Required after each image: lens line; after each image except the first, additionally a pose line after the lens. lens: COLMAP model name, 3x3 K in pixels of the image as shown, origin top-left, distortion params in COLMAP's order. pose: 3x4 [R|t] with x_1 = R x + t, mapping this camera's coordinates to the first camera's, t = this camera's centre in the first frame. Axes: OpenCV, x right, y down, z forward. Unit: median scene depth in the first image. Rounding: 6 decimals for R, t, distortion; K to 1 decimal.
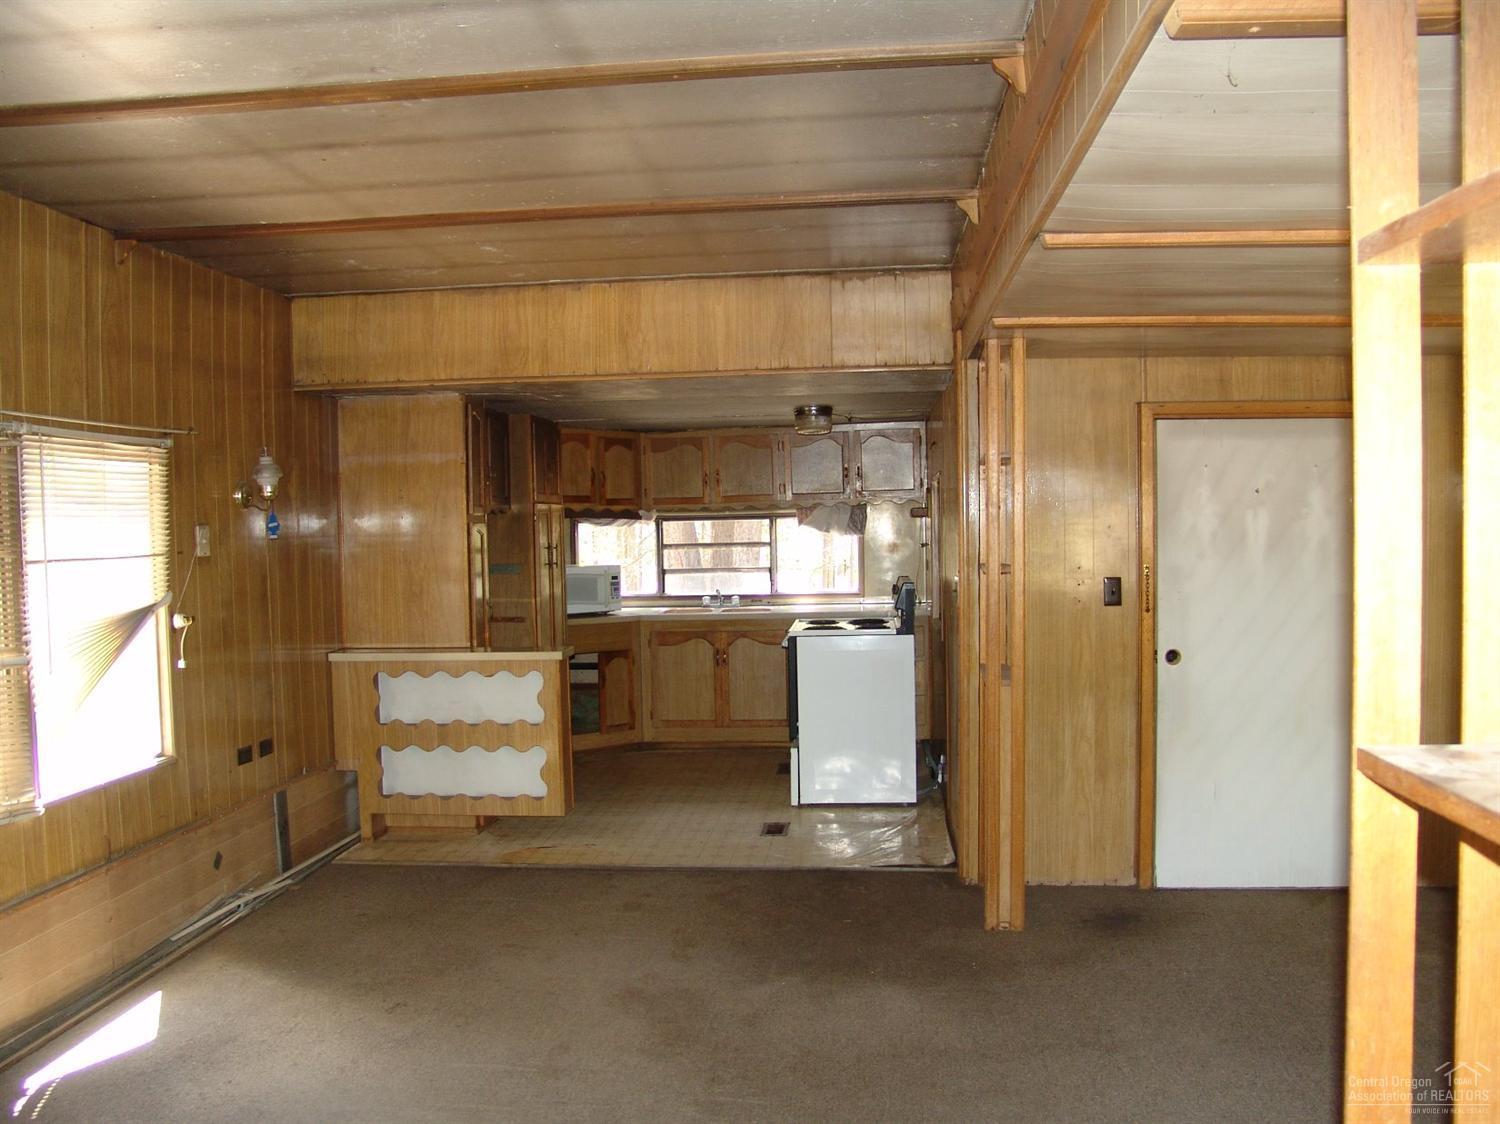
lens RADIAL K [[1249.1, 0, 752.3], [0, 1249.1, 563.0], [0, 0, 1]] dist [-0.159423, 0.141414]
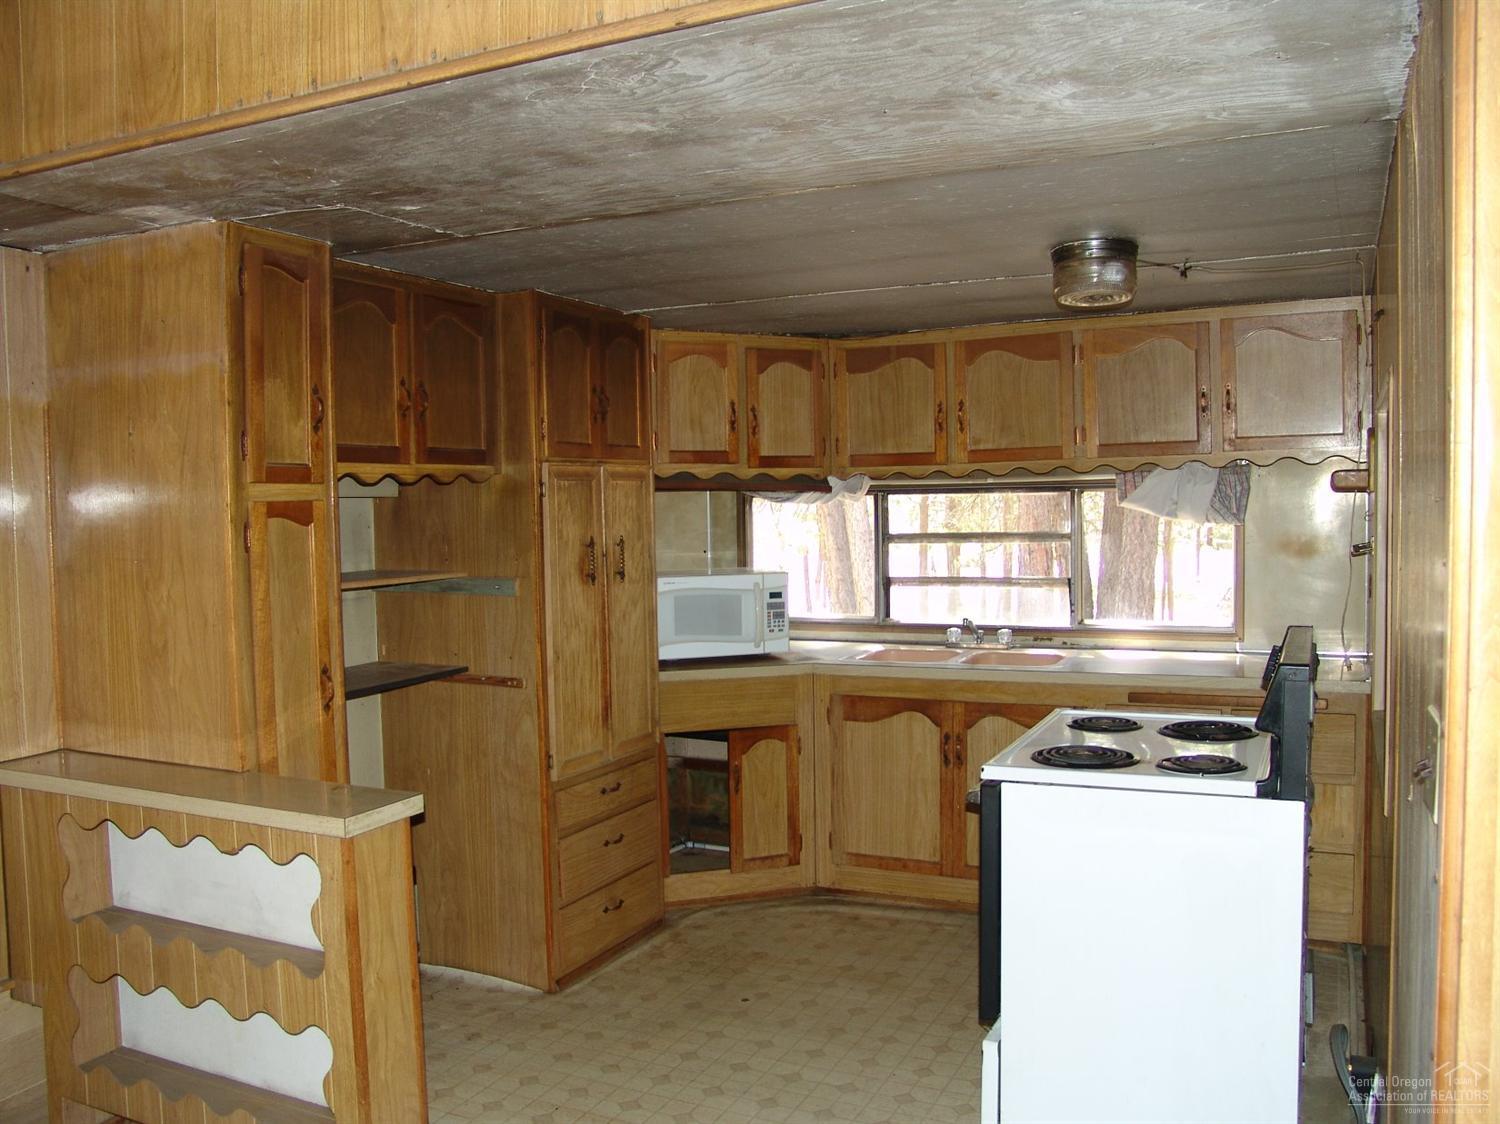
lens RADIAL K [[1249.1, 0, 752.3], [0, 1249.1, 563.0], [0, 0, 1]] dist [-0.159423, 0.141414]
pose [[0.939297, 0.018769, -0.342592, 0.075132], [-0.010943, 0.999633, 0.024762, -0.016915], [0.342931, -0.019510, 0.939158, 0.466122]]
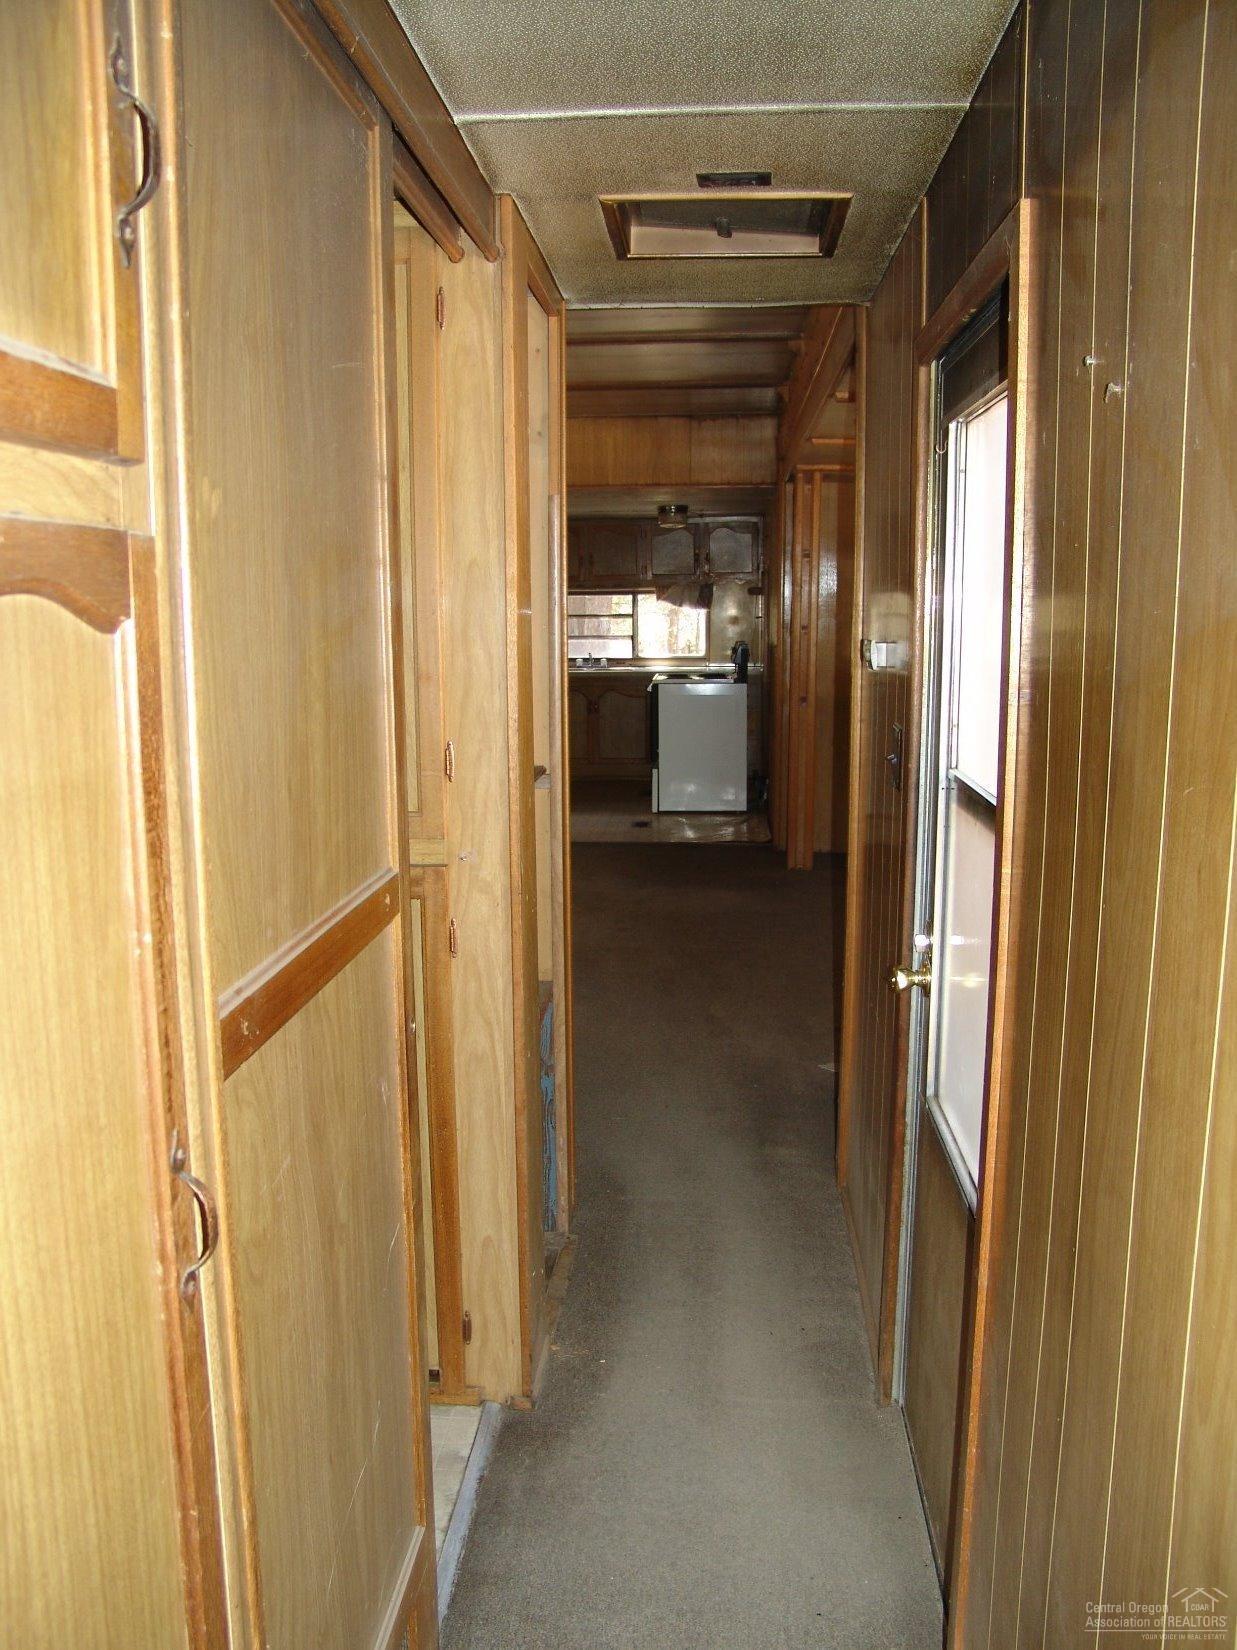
lens RADIAL K [[1374.0, 0, 607.3], [0, 1374.0, 833.0], [0, 0, 1]] dist [-0.159423, 0.141414]
pose [[0.999801, 0.009573, 0.017500, -0.033328], [-0.011816, 0.991050, 0.132966, 0.018159], [-0.016070, -0.133146, 0.990966, -0.359512]]
